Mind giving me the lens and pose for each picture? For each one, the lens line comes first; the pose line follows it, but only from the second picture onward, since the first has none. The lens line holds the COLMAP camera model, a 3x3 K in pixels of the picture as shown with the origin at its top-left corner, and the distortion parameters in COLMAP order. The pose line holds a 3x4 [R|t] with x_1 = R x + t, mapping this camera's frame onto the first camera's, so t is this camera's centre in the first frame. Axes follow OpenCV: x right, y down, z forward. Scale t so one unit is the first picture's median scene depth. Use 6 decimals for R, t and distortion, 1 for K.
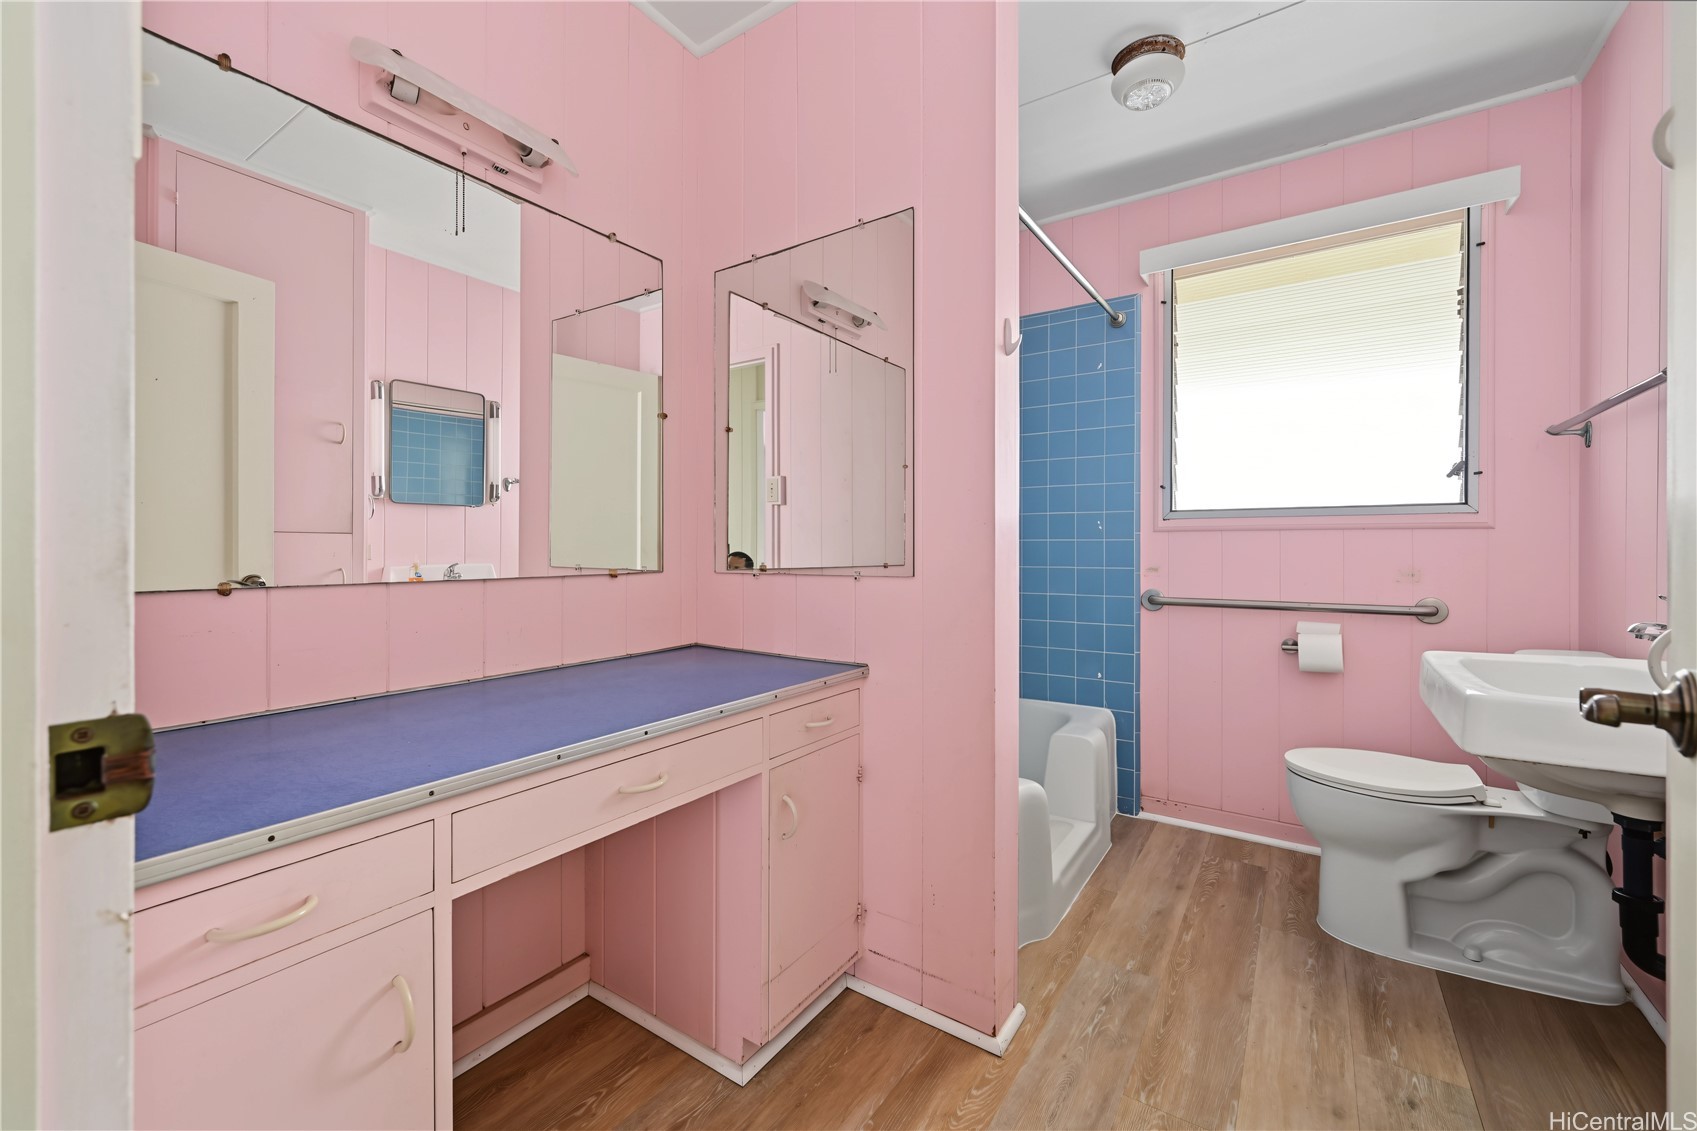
lens RADIAL K [[689.8, 0, 848.7], [0, 689.8, 546.4], [0, 0, 1]] dist [-0.000596, 0.000492]
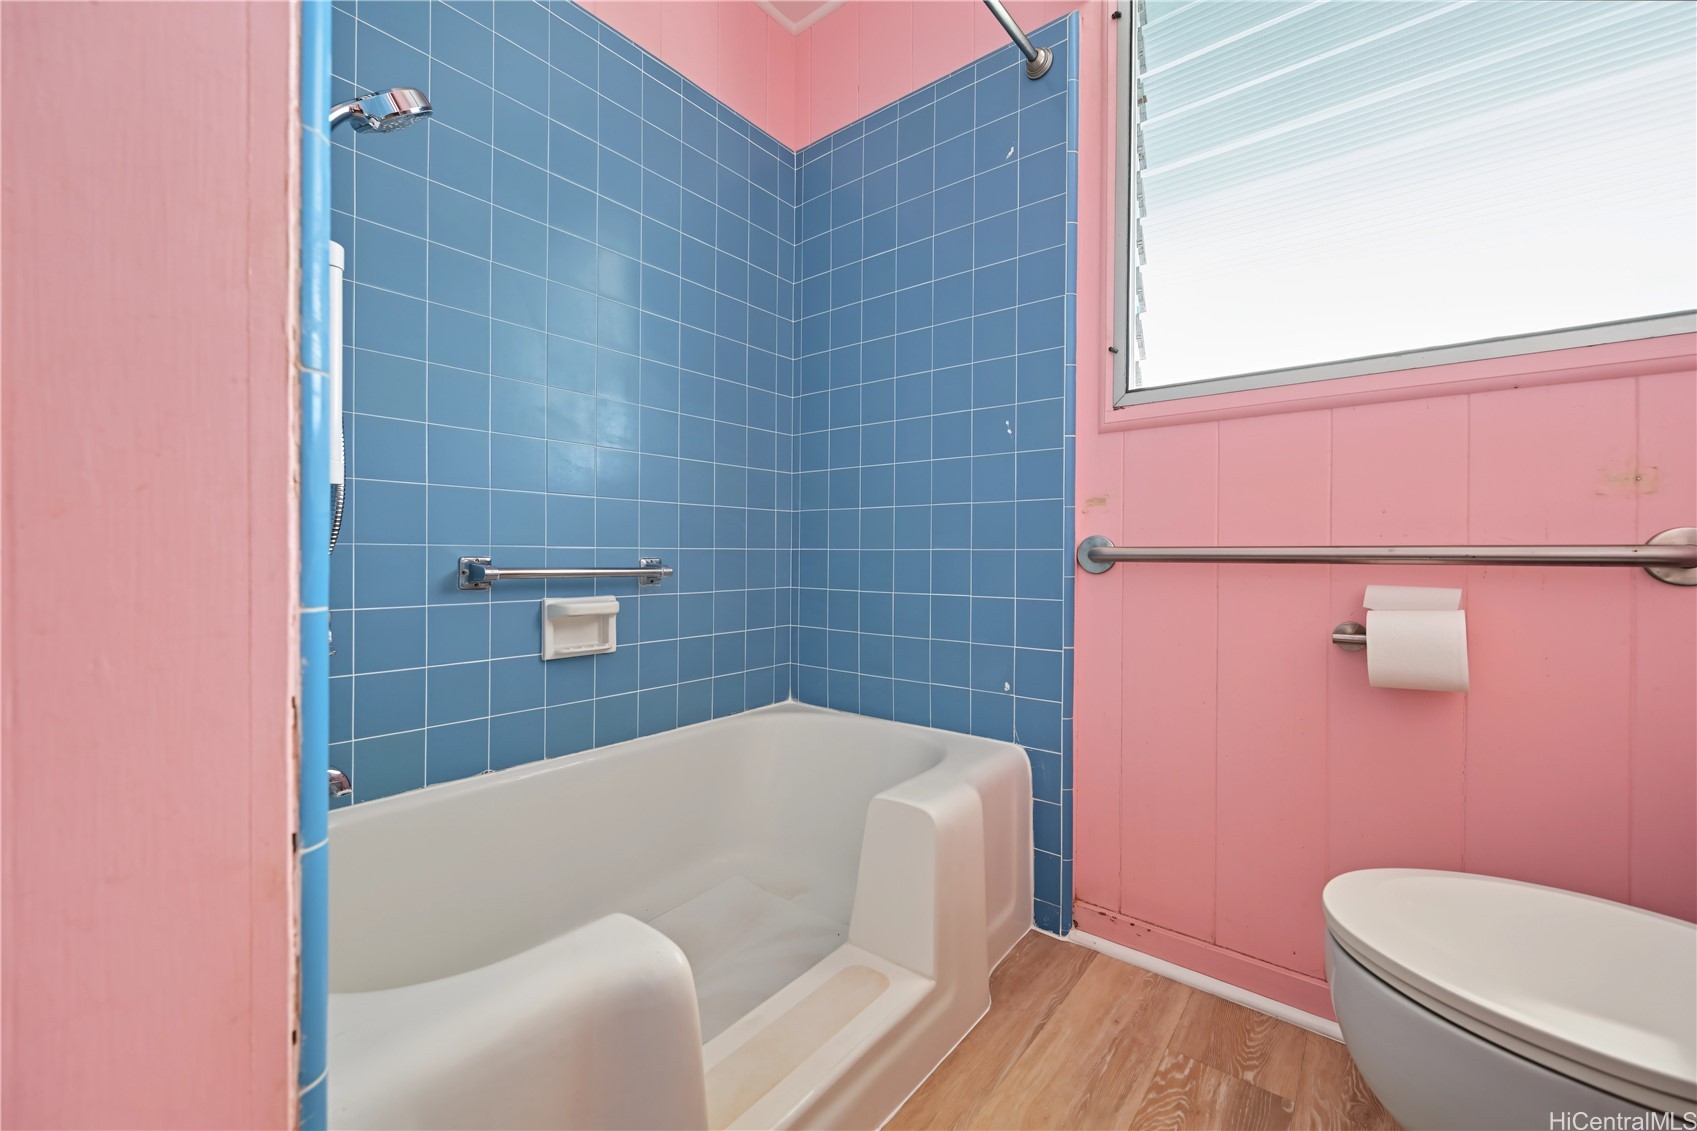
lens RADIAL K [[677.6, 0, 852.4], [0, 677.6, 554.1], [0, 0, 1]] dist [0.000582, -0.000123]
pose [[0.996778, 0.012436, -0.079238, 0.288734], [-0.013074, 0.999886, -0.007536, 0.084650], [0.079136, 0.008548, 0.996827, 0.435839]]
